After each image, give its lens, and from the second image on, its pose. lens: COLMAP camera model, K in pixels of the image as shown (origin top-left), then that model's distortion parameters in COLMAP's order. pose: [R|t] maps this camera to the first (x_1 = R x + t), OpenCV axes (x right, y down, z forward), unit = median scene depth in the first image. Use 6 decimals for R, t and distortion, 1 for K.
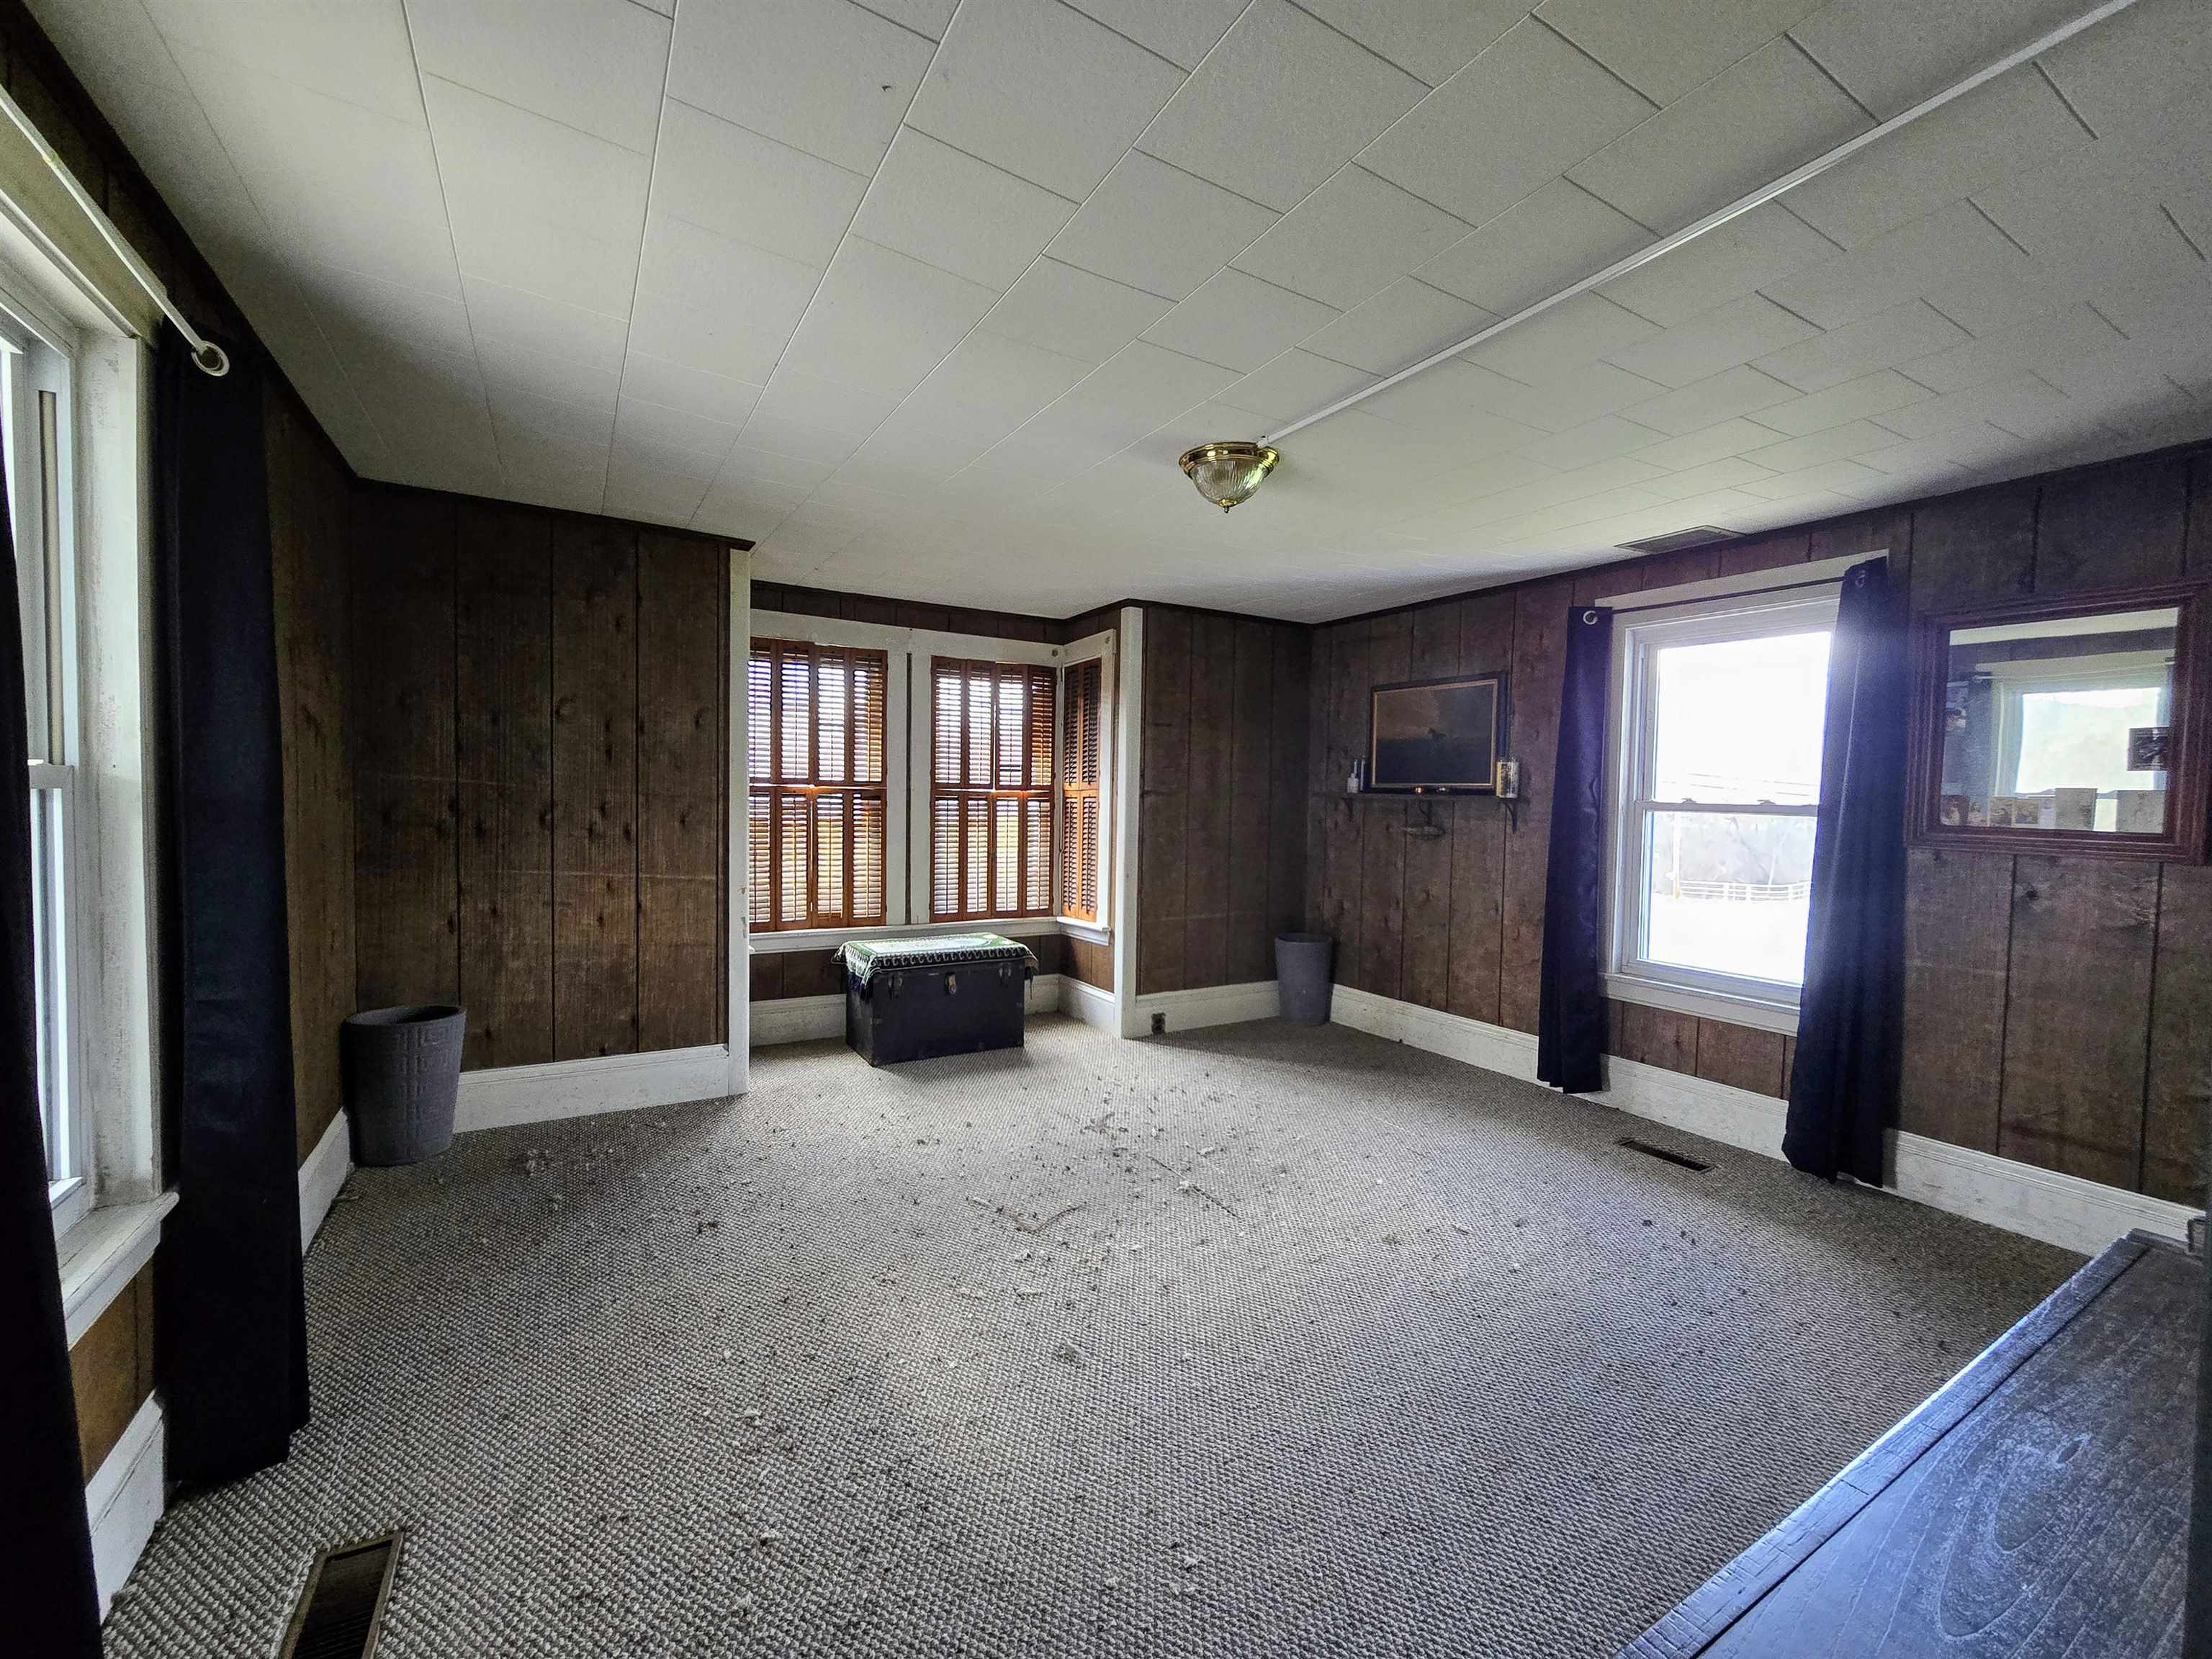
lens RADIAL K [[904.3, 0, 1095.8], [0, 904.3, 825.1], [0, 0, 1]] dist [-0.004909, -0.000301]
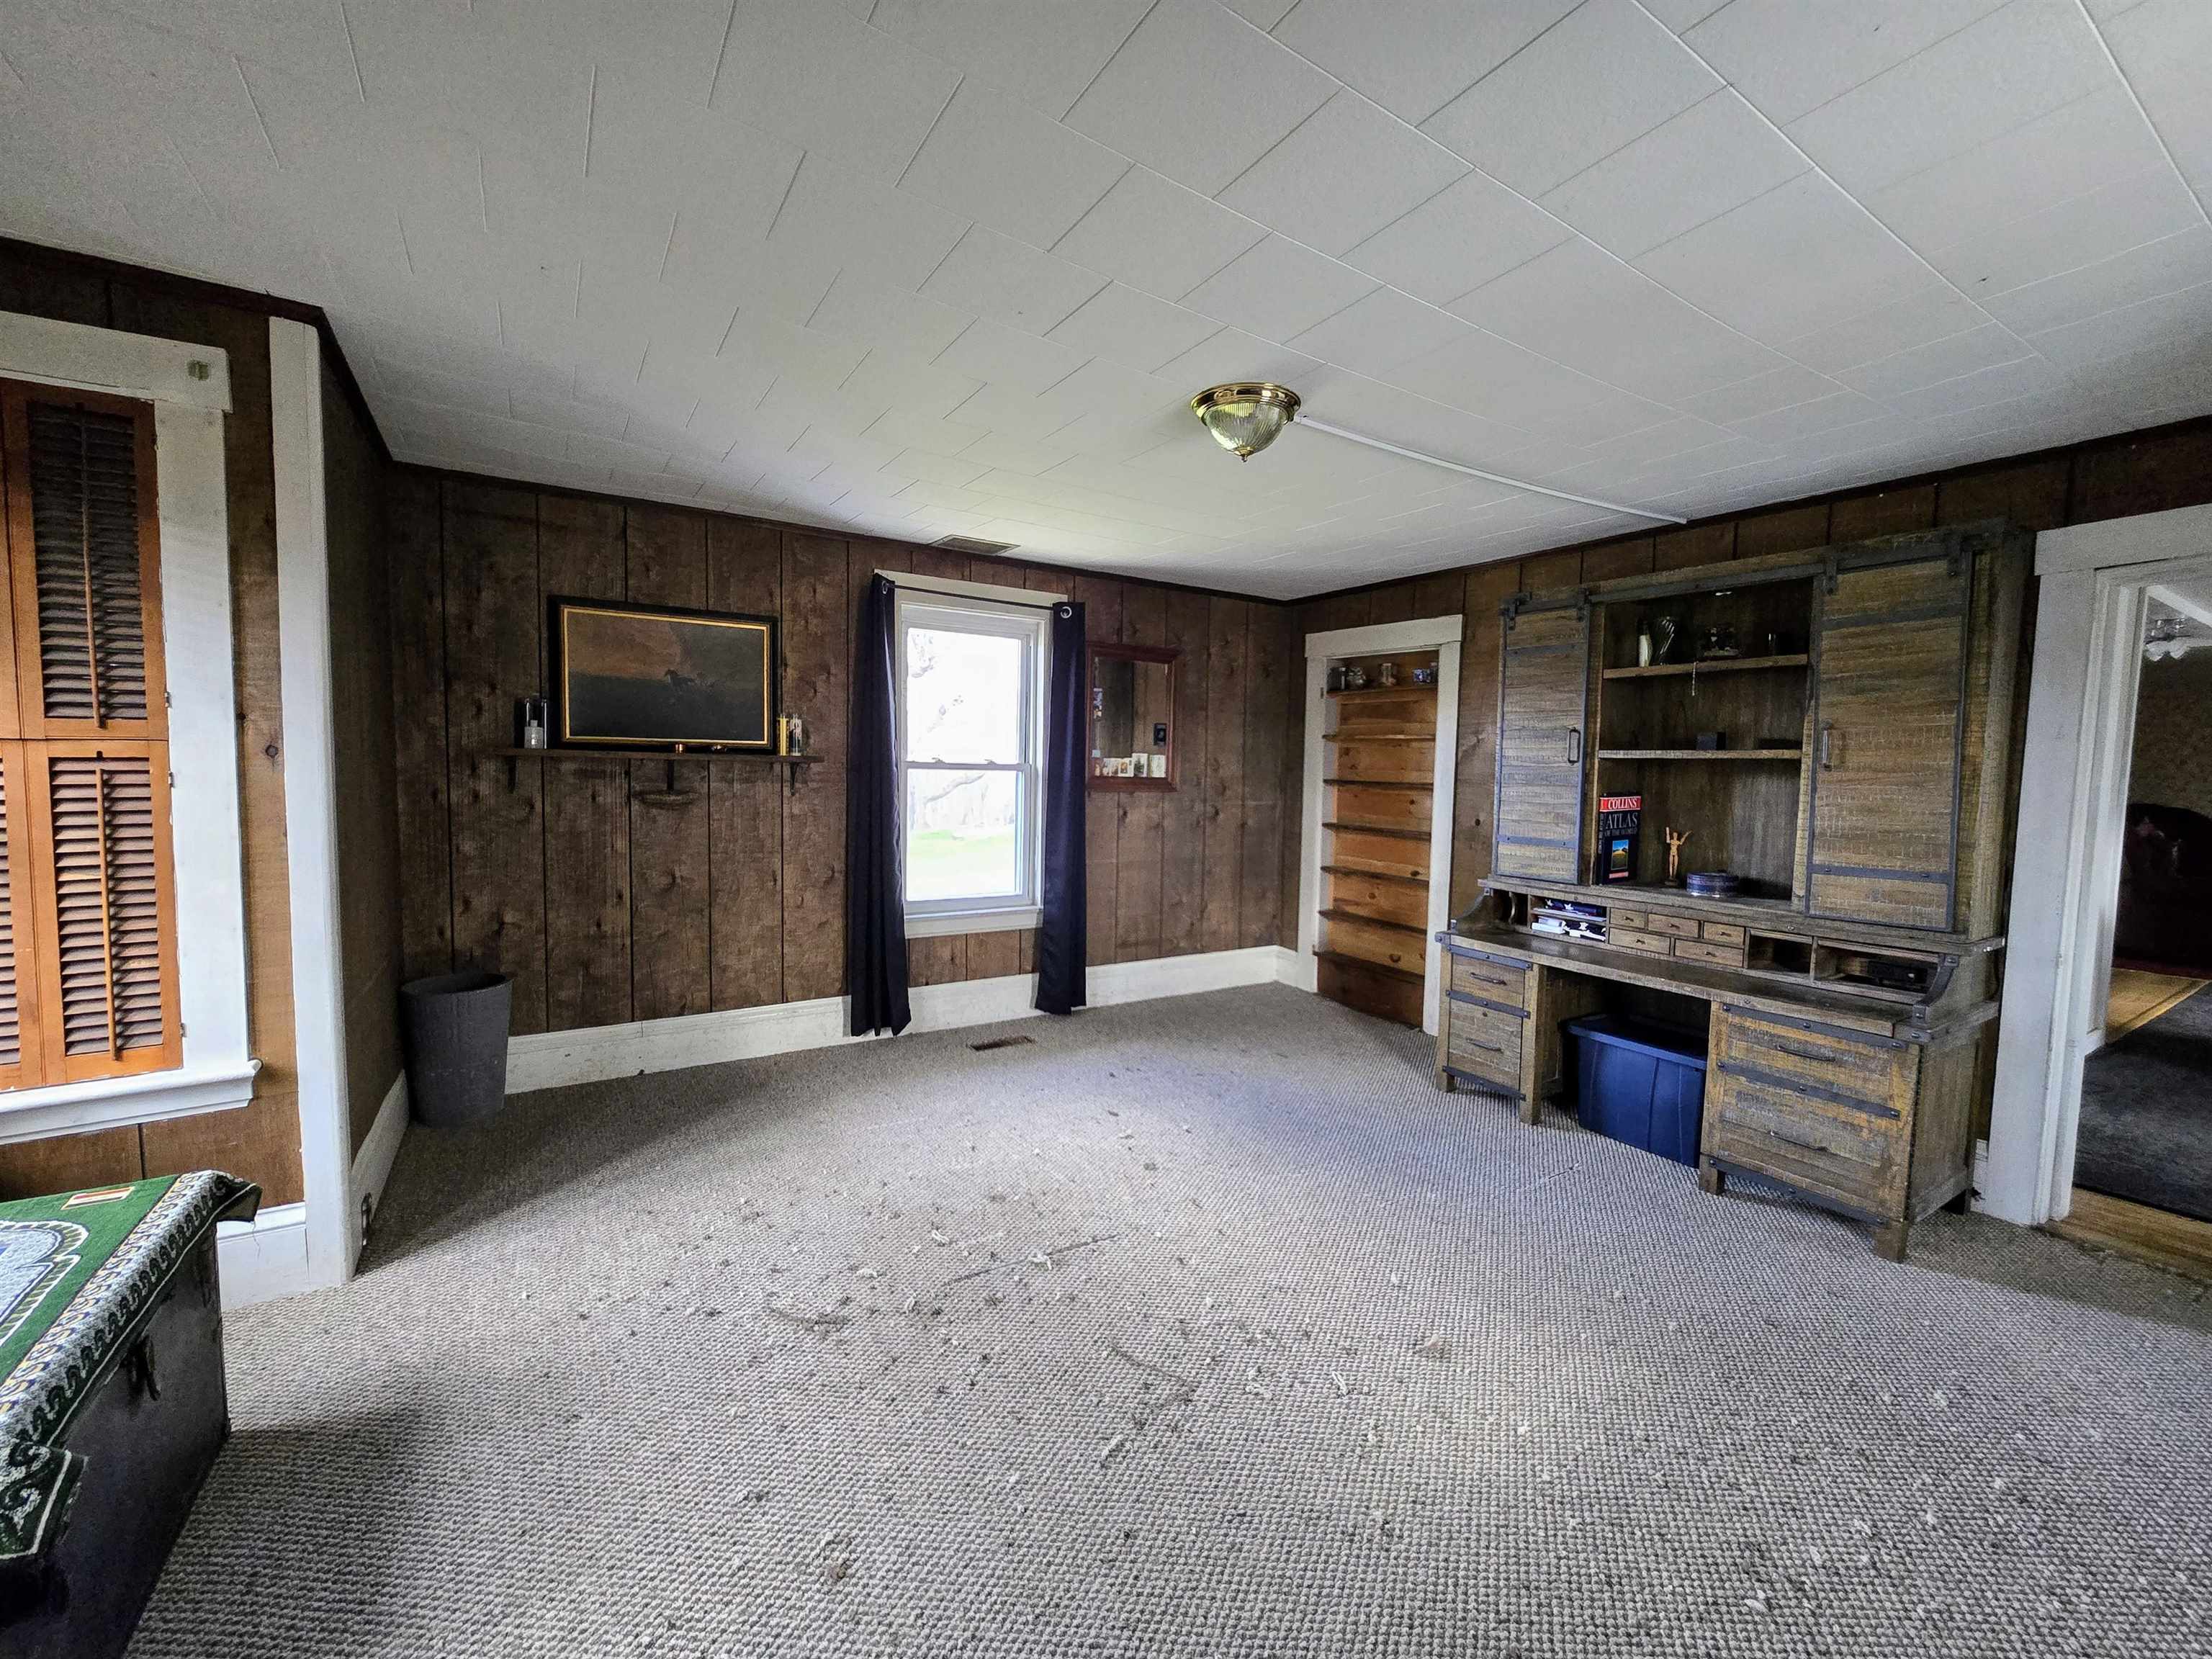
lens RADIAL K [[904.3, 0, 1095.1], [0, 904.3, 827.5], [0, 0, 1]] dist [-0.004909, -0.000301]
pose [[-0.024682, -0.084734, 0.996098, -0.489040], [0.018638, 0.996189, 0.085204, -0.032193], [-0.999522, 0.020668, -0.023009, 0.720458]]
